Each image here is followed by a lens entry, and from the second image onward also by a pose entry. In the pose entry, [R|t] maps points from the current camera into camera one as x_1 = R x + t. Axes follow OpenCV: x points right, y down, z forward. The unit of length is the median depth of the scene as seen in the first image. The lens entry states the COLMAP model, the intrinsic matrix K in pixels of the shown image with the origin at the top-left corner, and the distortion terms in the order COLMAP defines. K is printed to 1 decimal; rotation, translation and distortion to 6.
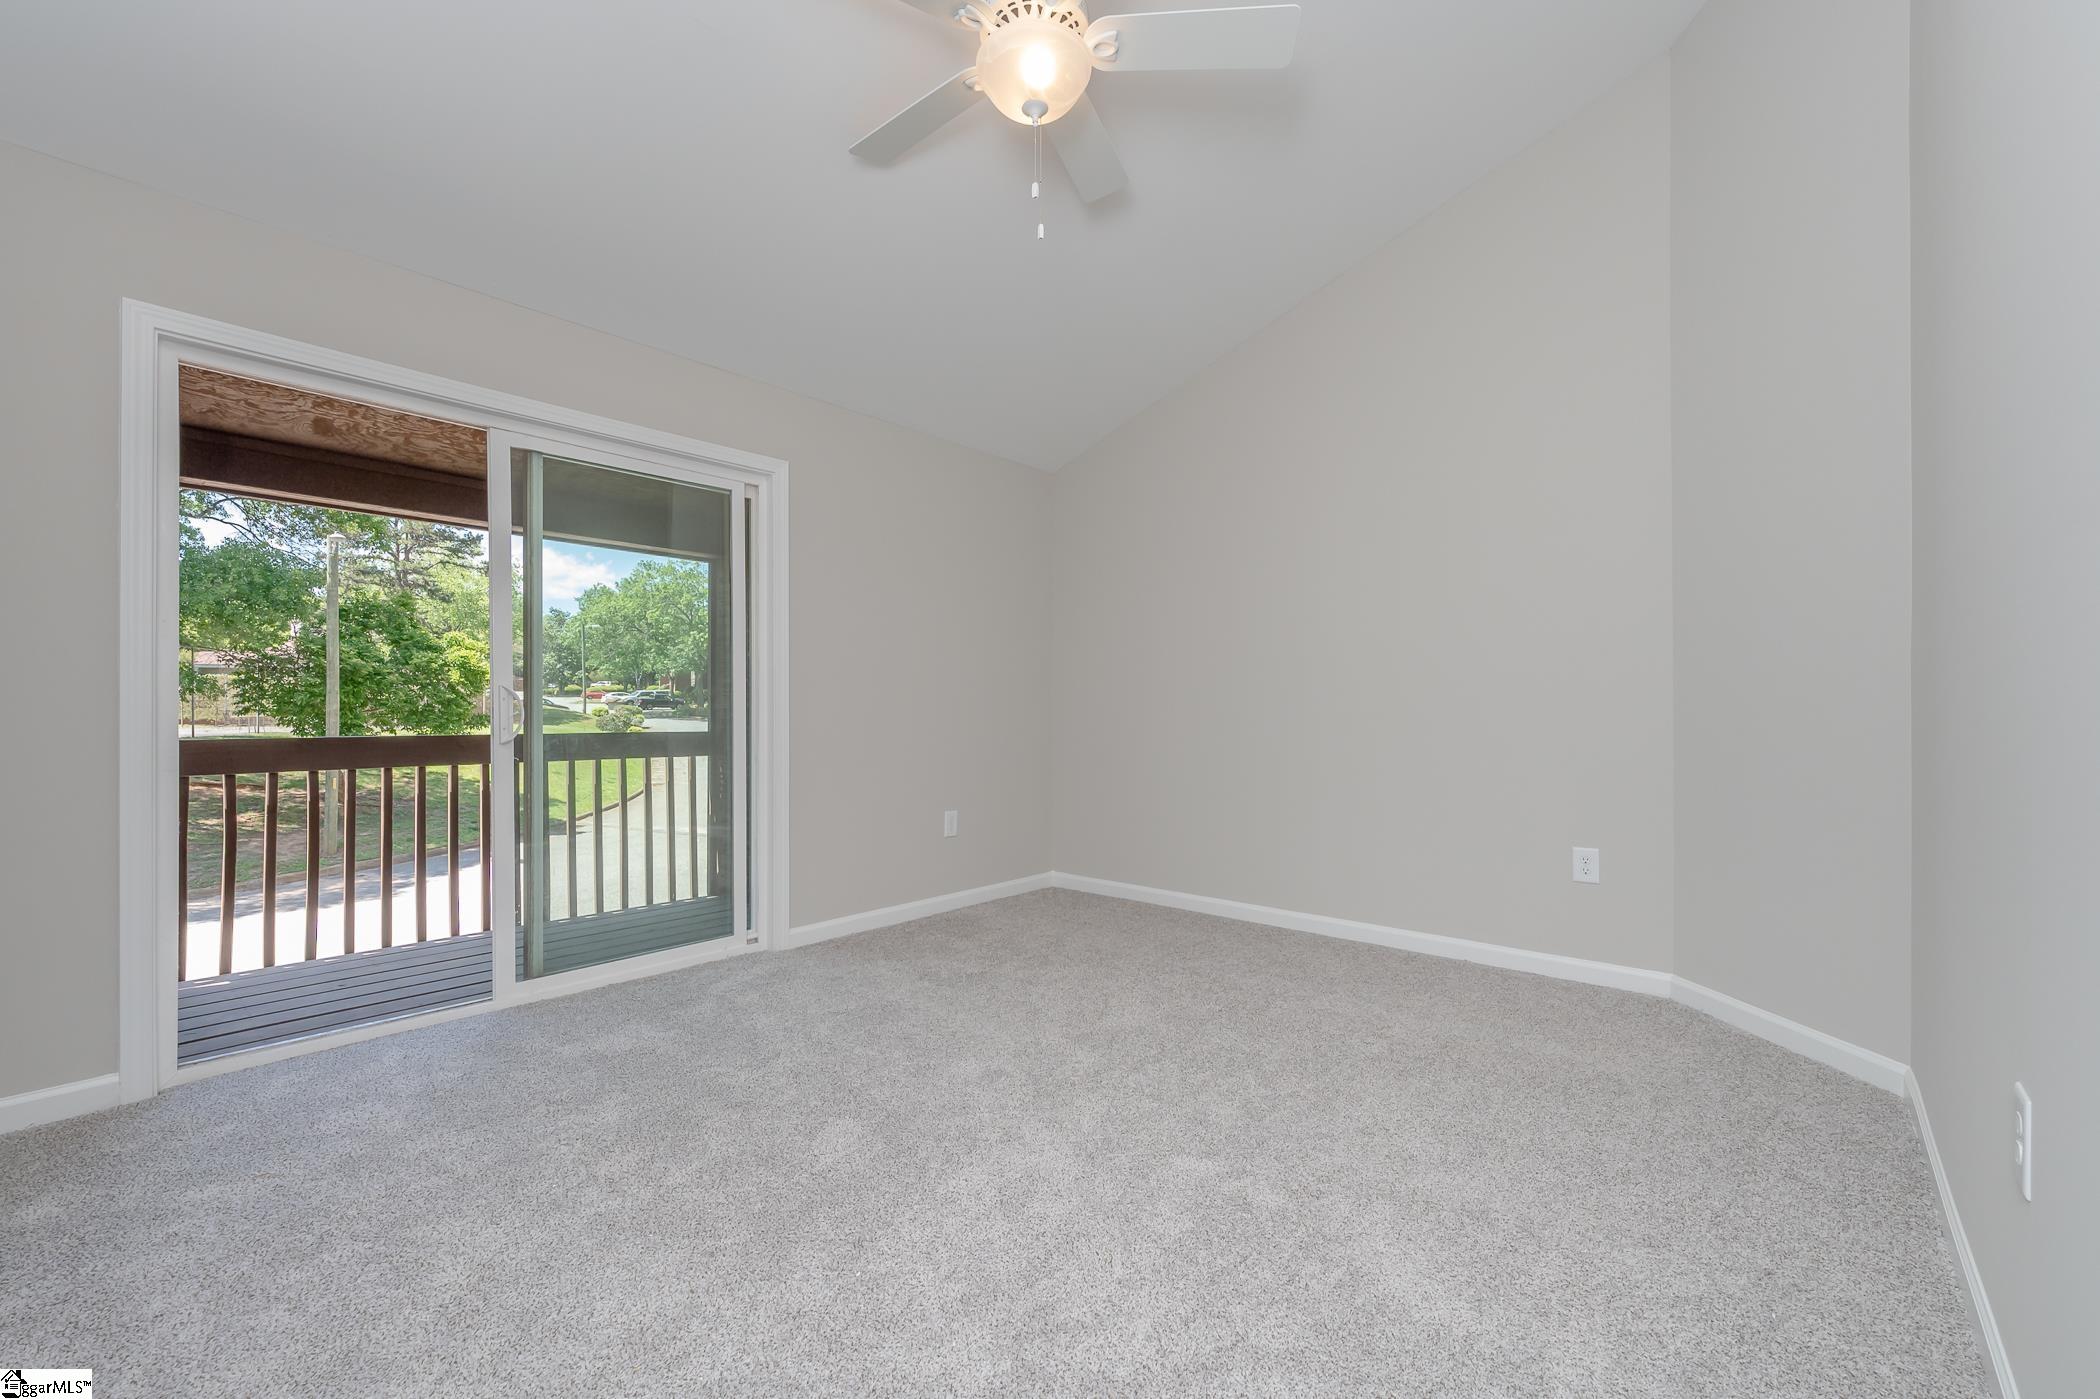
lens RADIAL K [[878.3, 0, 1050.0], [0, 878.3, 699.5], [0, 0, 1]] dist [-0.000824, 0.000310]
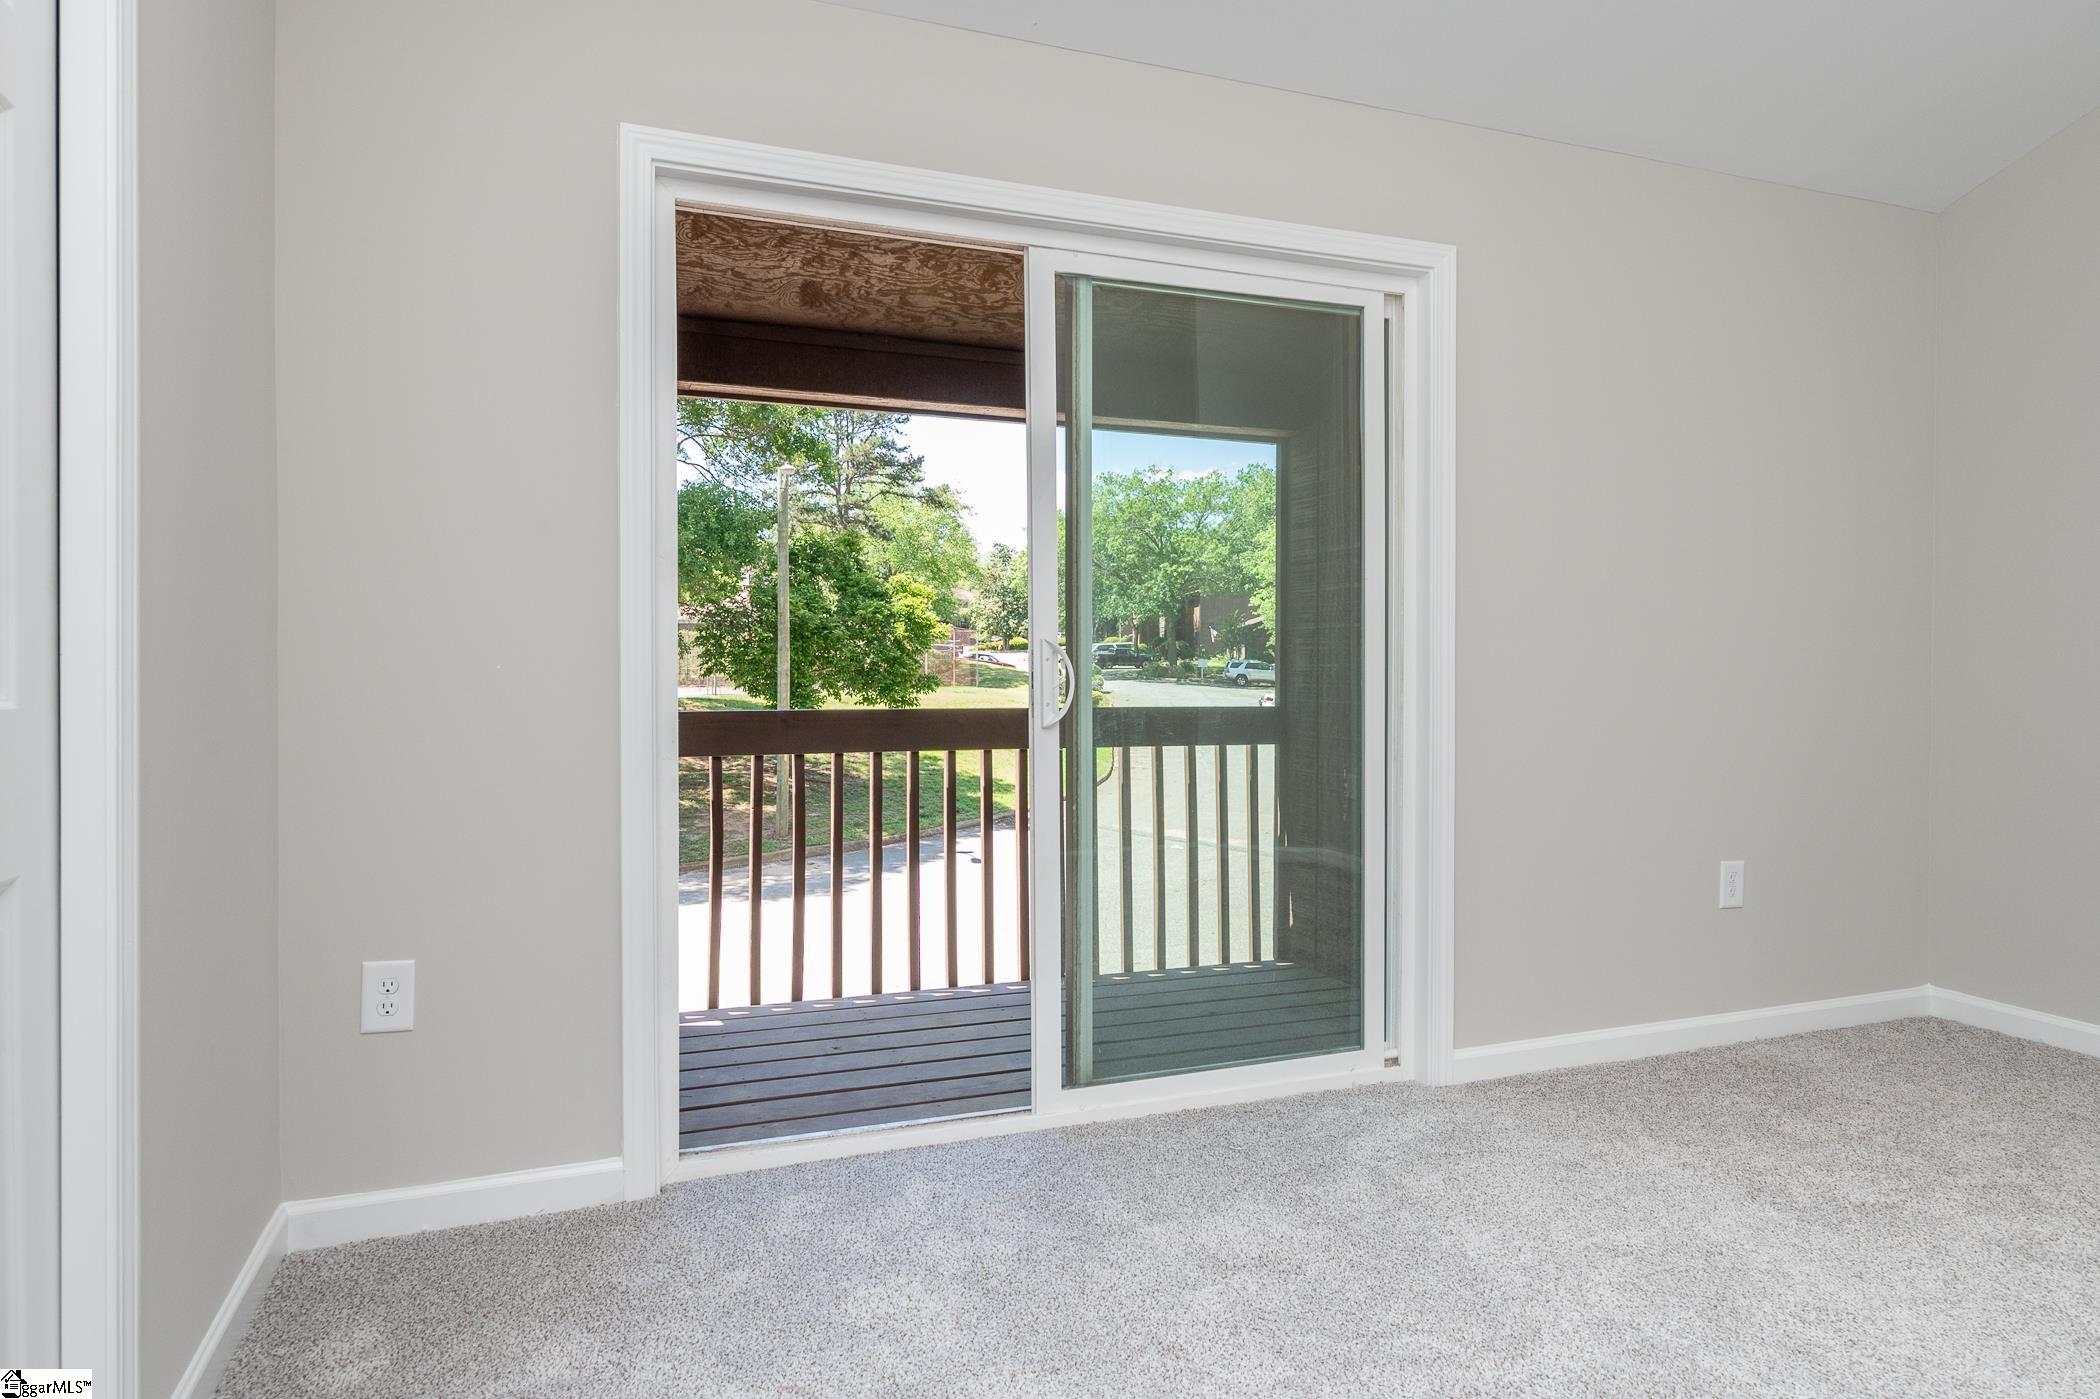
lens RADIAL K [[1268.4, 0, 1045.4], [0, 1268.4, 658.2], [0, 0, 1]] dist [-0.000991, -0.000002]
pose [[0.887183, -0.004951, -0.461391, -0.134848], [0.006604, 0.999976, 0.001968, -0.002576], [0.461370, -0.004793, 0.887195, 0.117005]]
